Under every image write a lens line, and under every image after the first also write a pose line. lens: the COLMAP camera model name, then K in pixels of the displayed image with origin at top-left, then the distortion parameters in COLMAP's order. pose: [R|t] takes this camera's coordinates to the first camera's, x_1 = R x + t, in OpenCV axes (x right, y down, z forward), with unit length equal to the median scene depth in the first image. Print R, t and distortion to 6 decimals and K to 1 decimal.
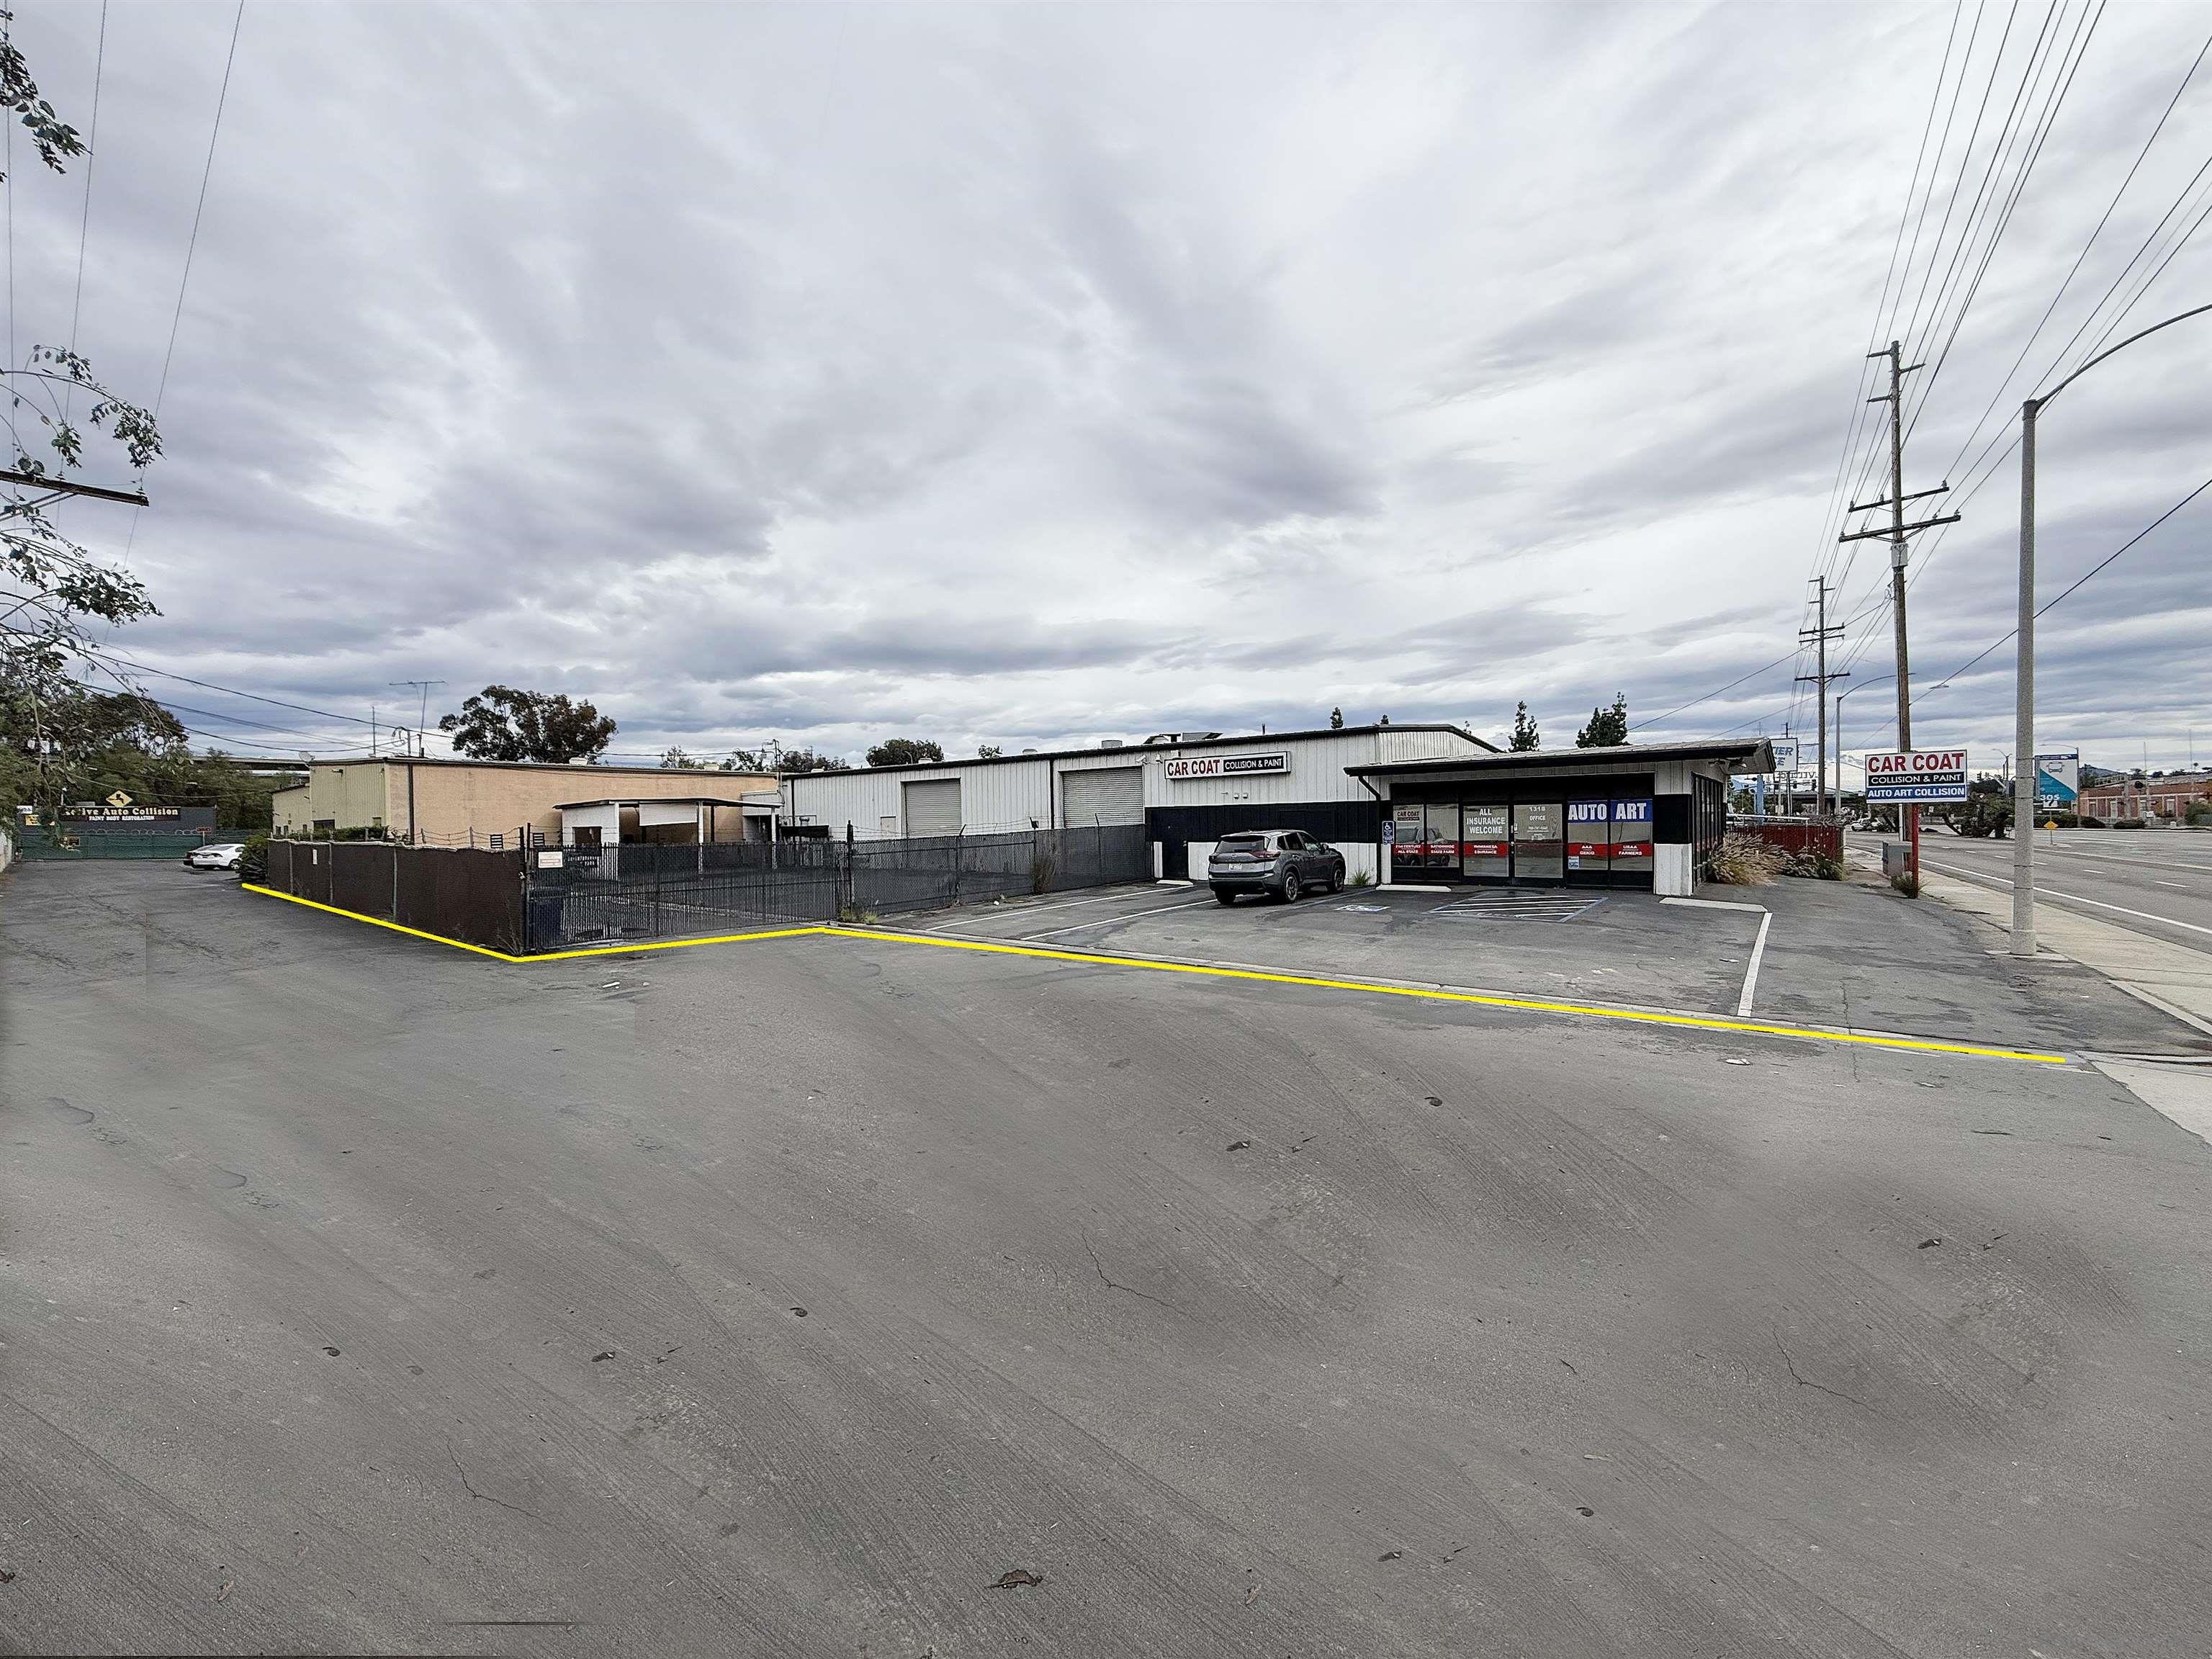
lens RADIAL K [[858.4, 0, 1106.0], [0, 858.4, 829.5], [0, 0, 1]] dist [-0.004712, -0.000305]
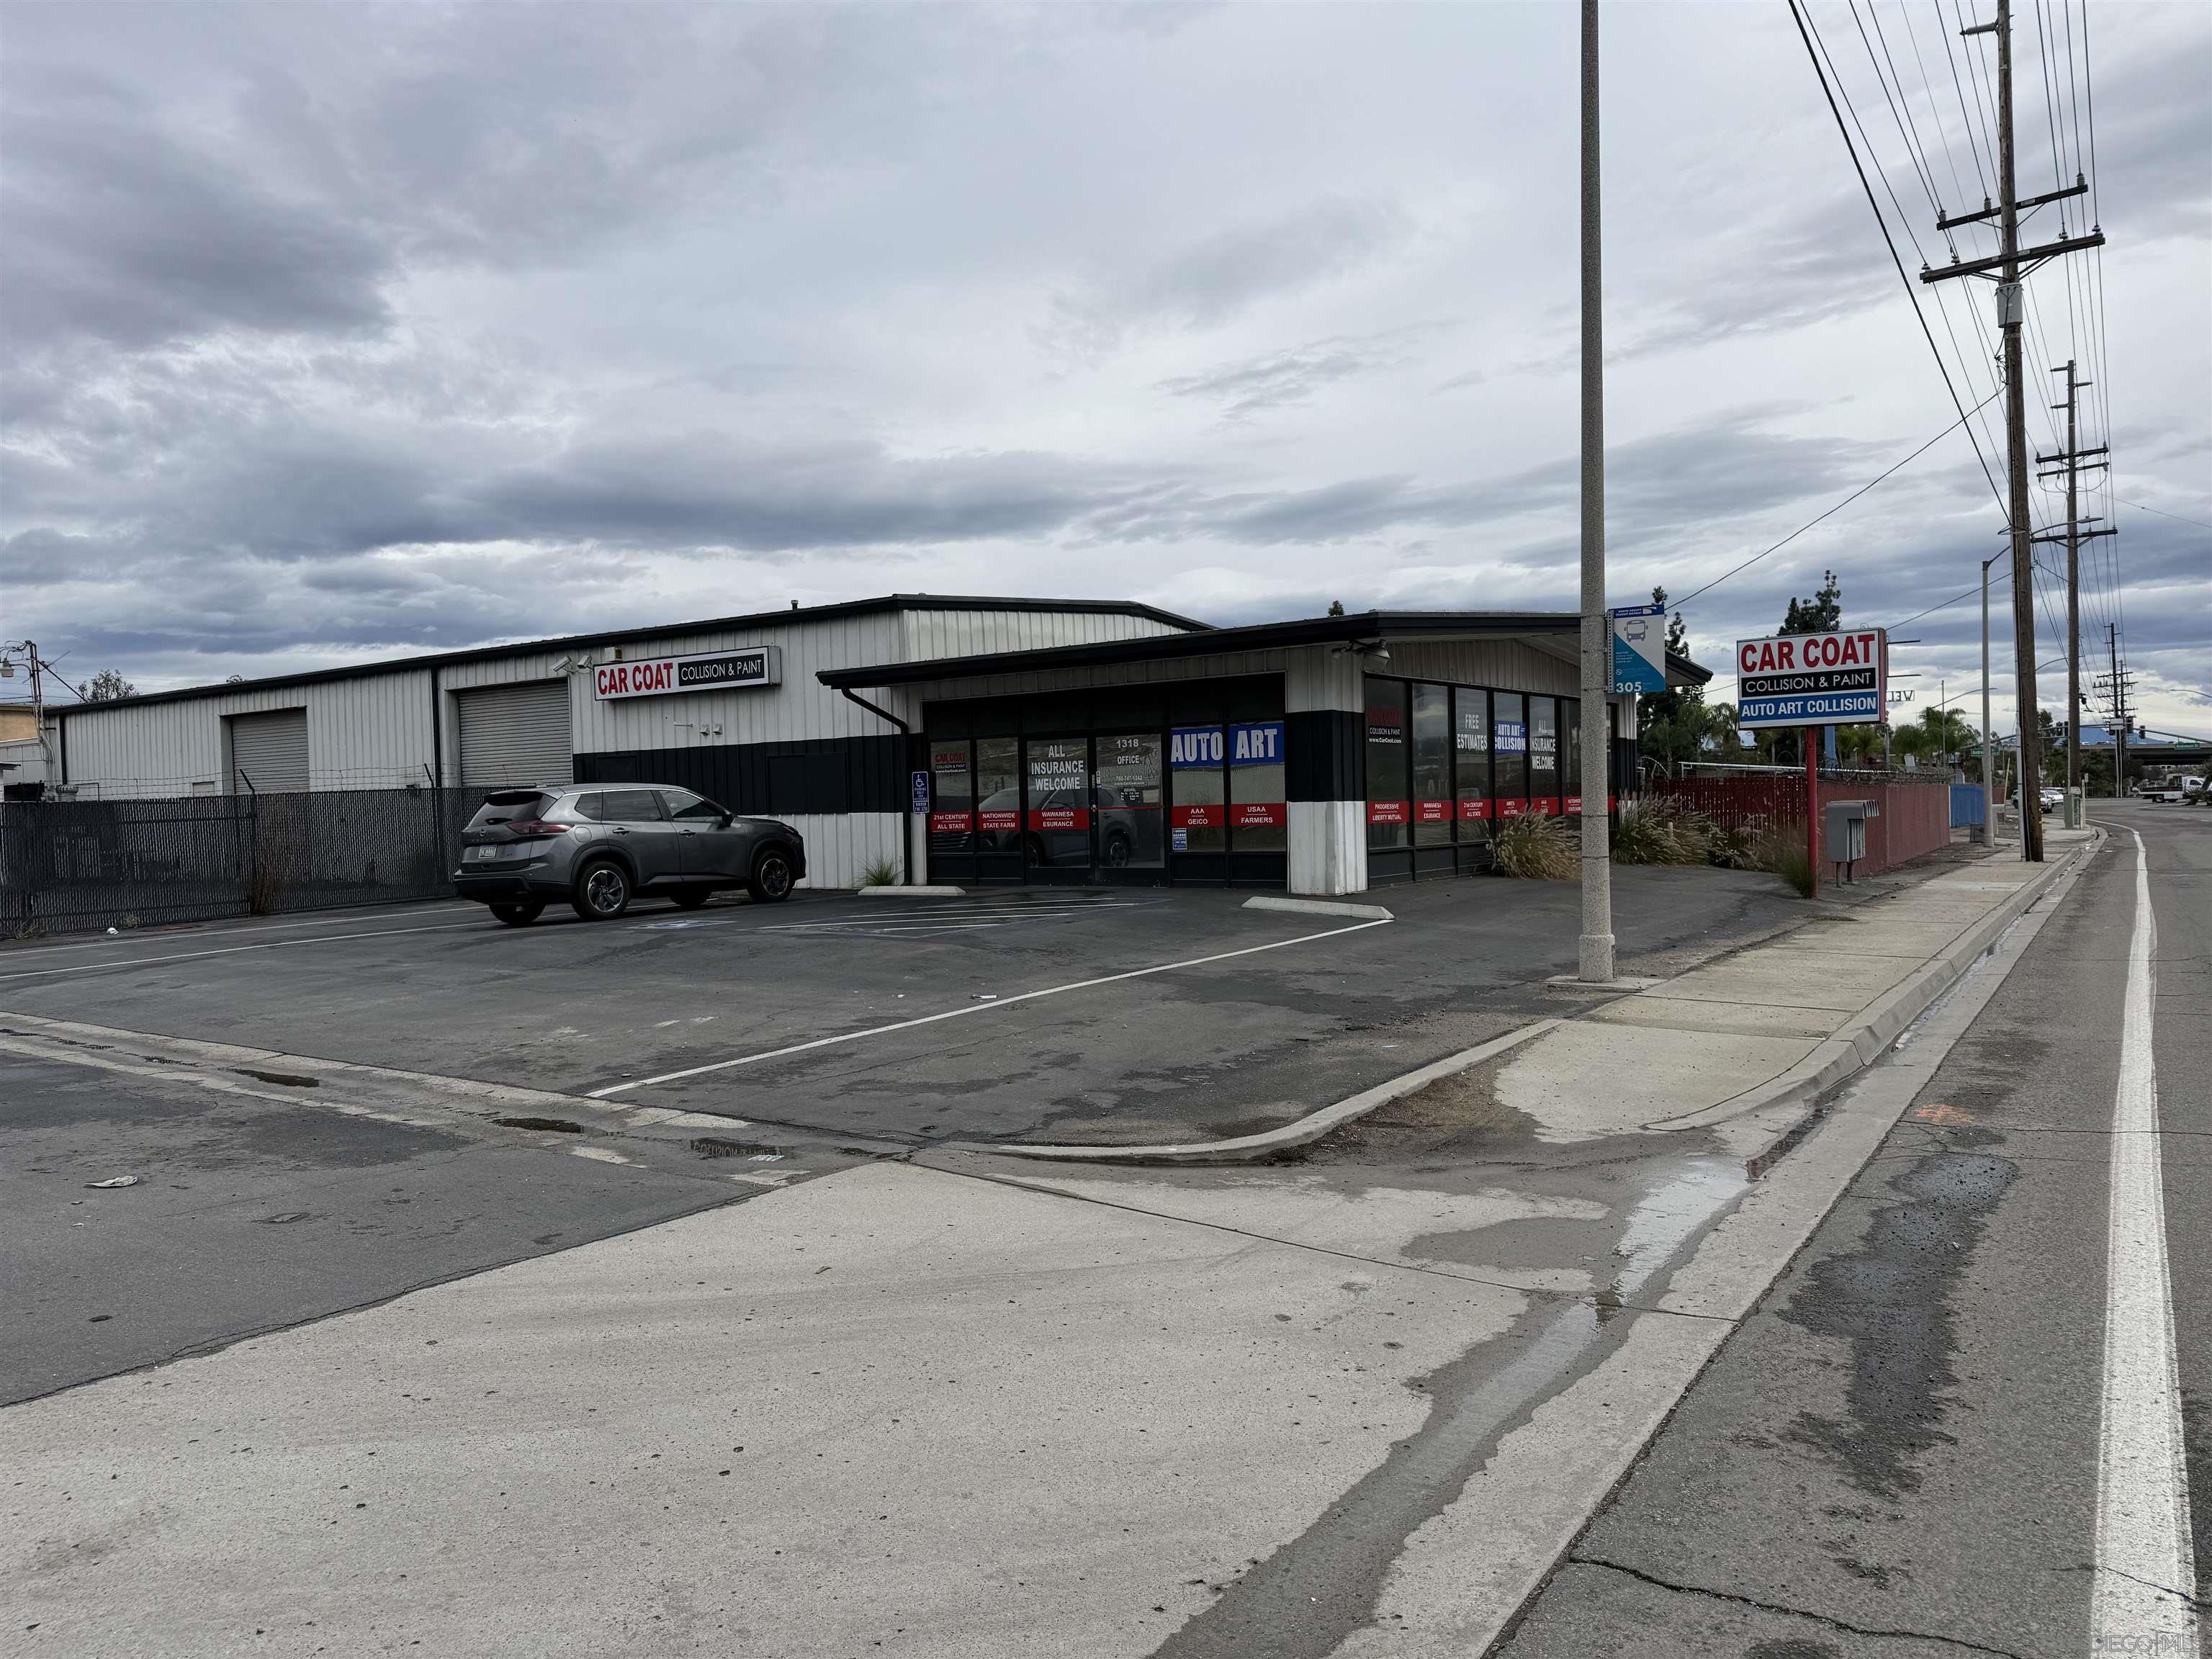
lens RADIAL K [[1520.1, 0, 1106.0], [0, 1520.1, 829.5], [0, 0, 1]] dist [0.076551, -0.104320]
pose [[0.998490, -0.009389, 0.054121, 0.281029], [0.009231, 0.999952, 0.003160, 0.018090], [-0.054148, -0.002655, 0.998529, 0.021352]]
